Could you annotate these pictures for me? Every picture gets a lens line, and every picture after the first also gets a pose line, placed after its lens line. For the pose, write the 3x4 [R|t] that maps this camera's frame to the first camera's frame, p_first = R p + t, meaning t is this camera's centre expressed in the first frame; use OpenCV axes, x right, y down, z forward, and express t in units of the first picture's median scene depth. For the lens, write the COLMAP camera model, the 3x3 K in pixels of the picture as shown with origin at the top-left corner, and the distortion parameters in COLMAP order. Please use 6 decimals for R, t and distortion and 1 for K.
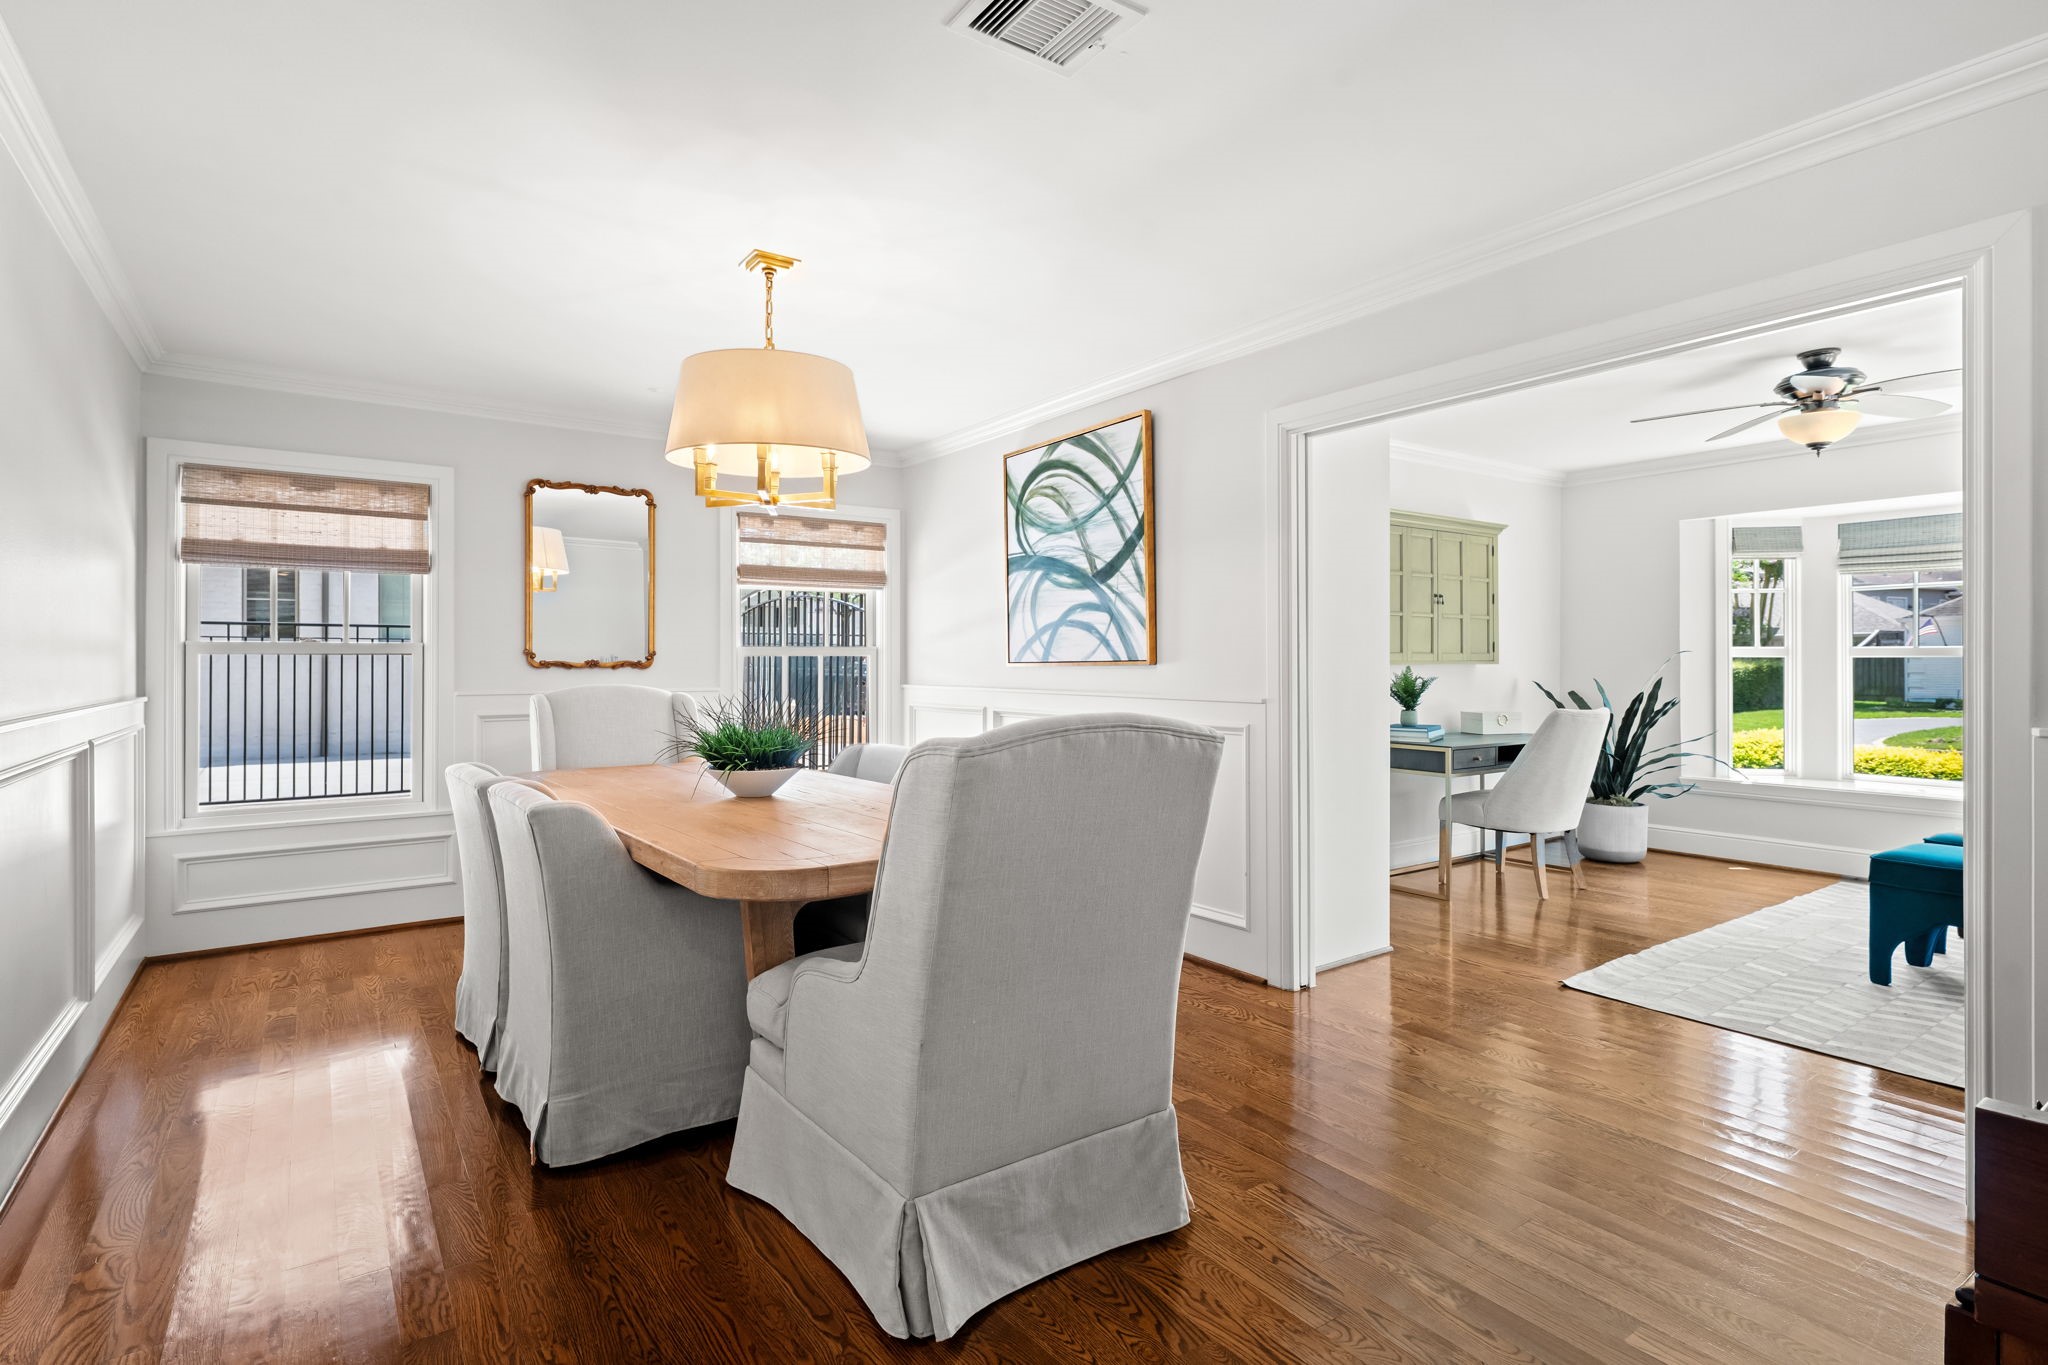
lens RADIAL K [[1010.5, 0, 1024.0], [0, 1010.5, 674.8], [0, 0, 1]] dist [-0.000182, -0.003142]
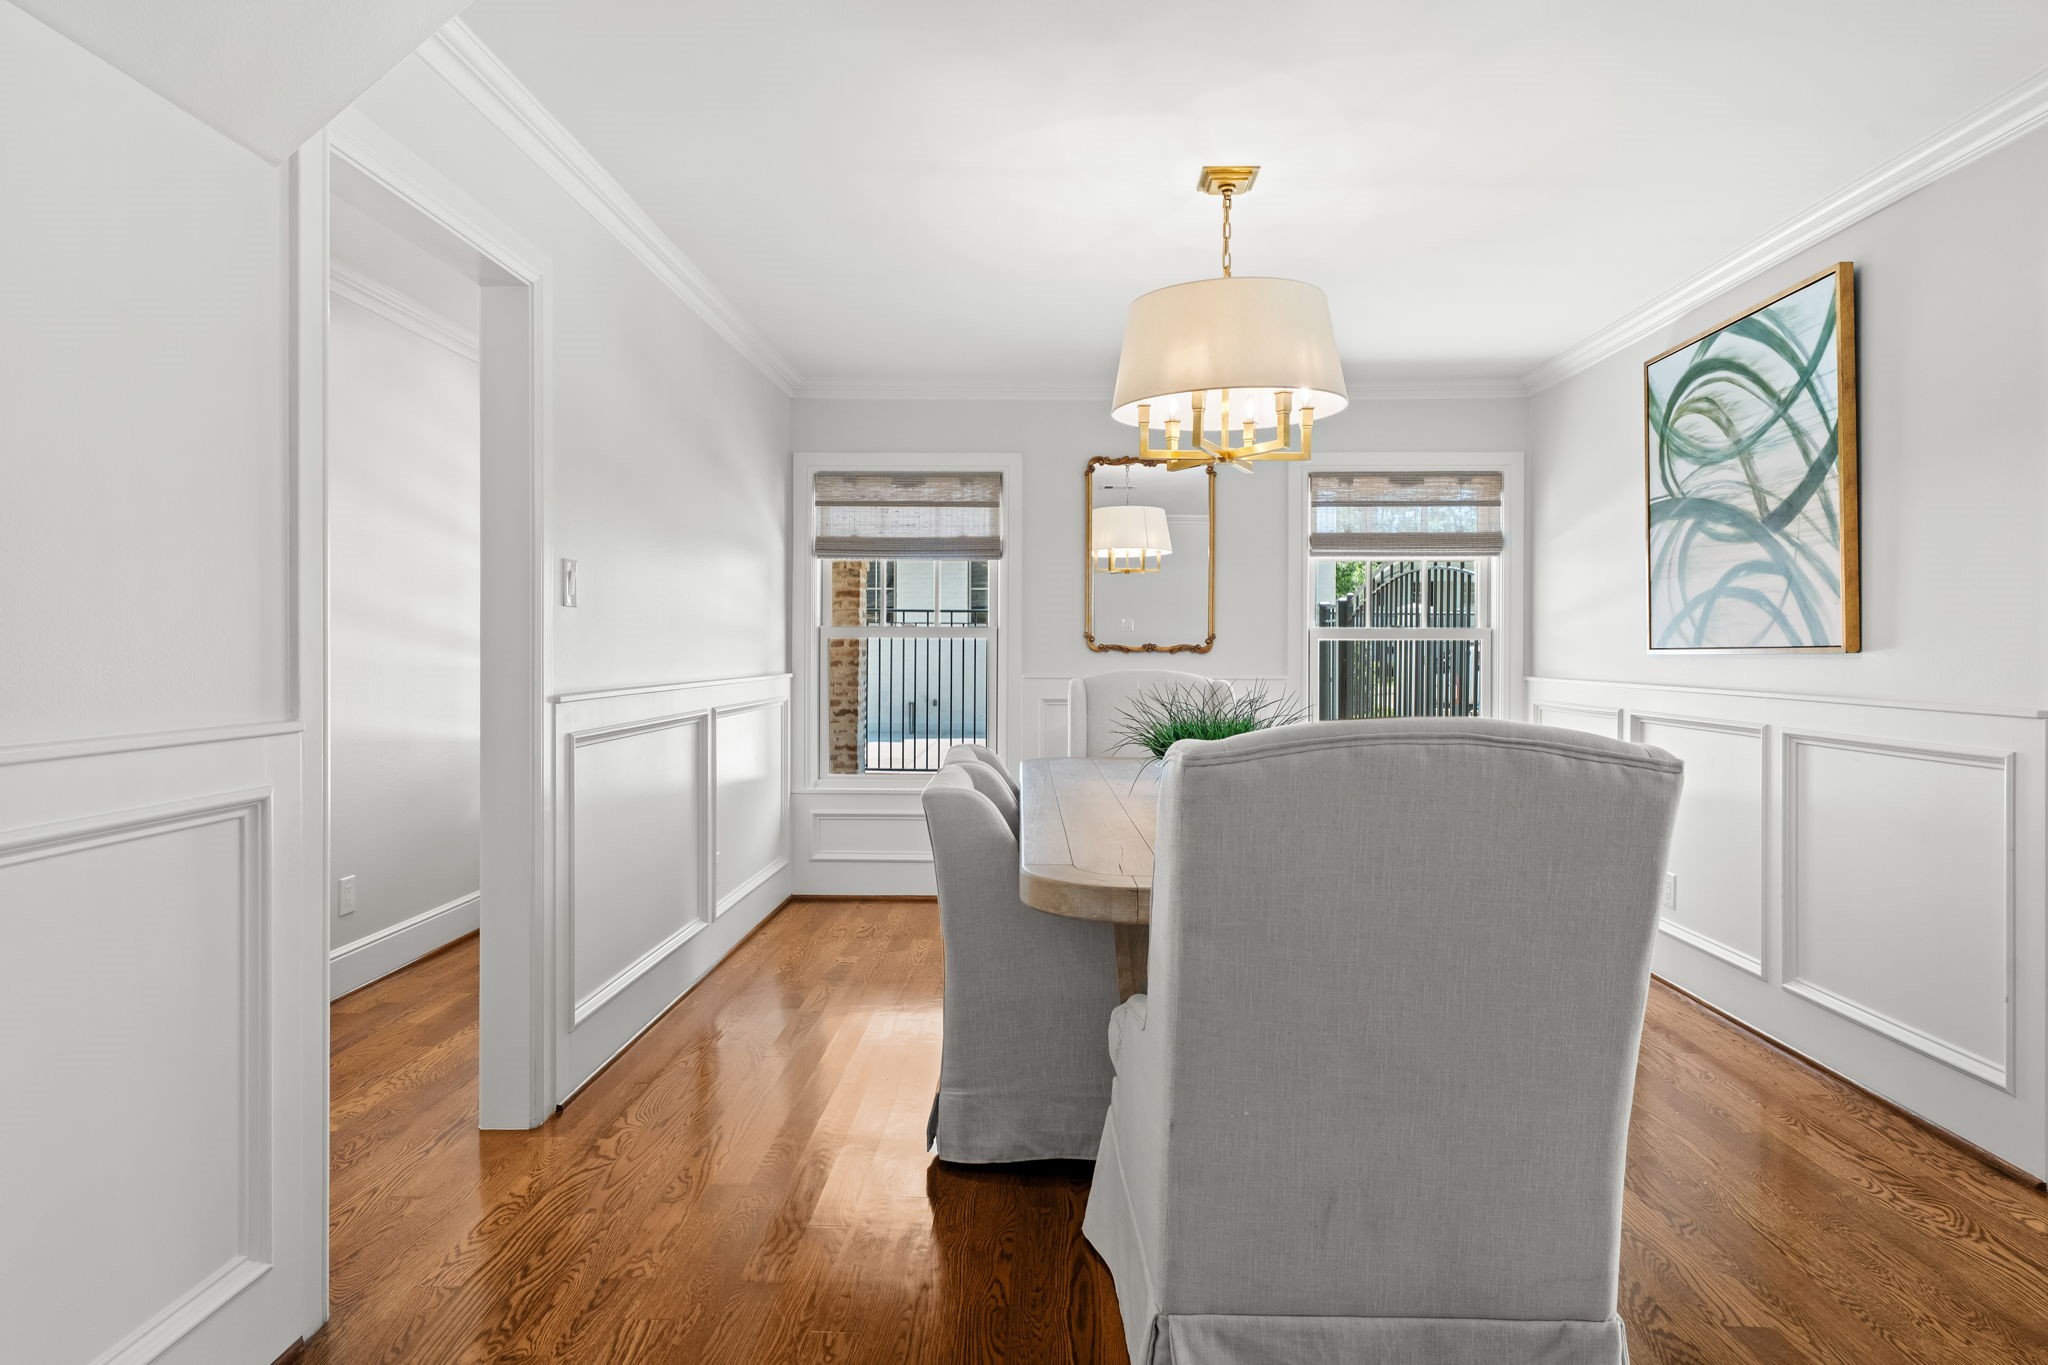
lens RADIAL K [[1150.7, 0, 1023.1], [0, 1150.7, 663.0], [0, 0, 1]] dist [-0.002757, -0.001820]
pose [[0.797462, 0.012644, -0.603237, 0.147215], [-0.012509, 0.999912, 0.004421, 0.000238], [0.603239, 0.004020, 0.797550, 0.087643]]
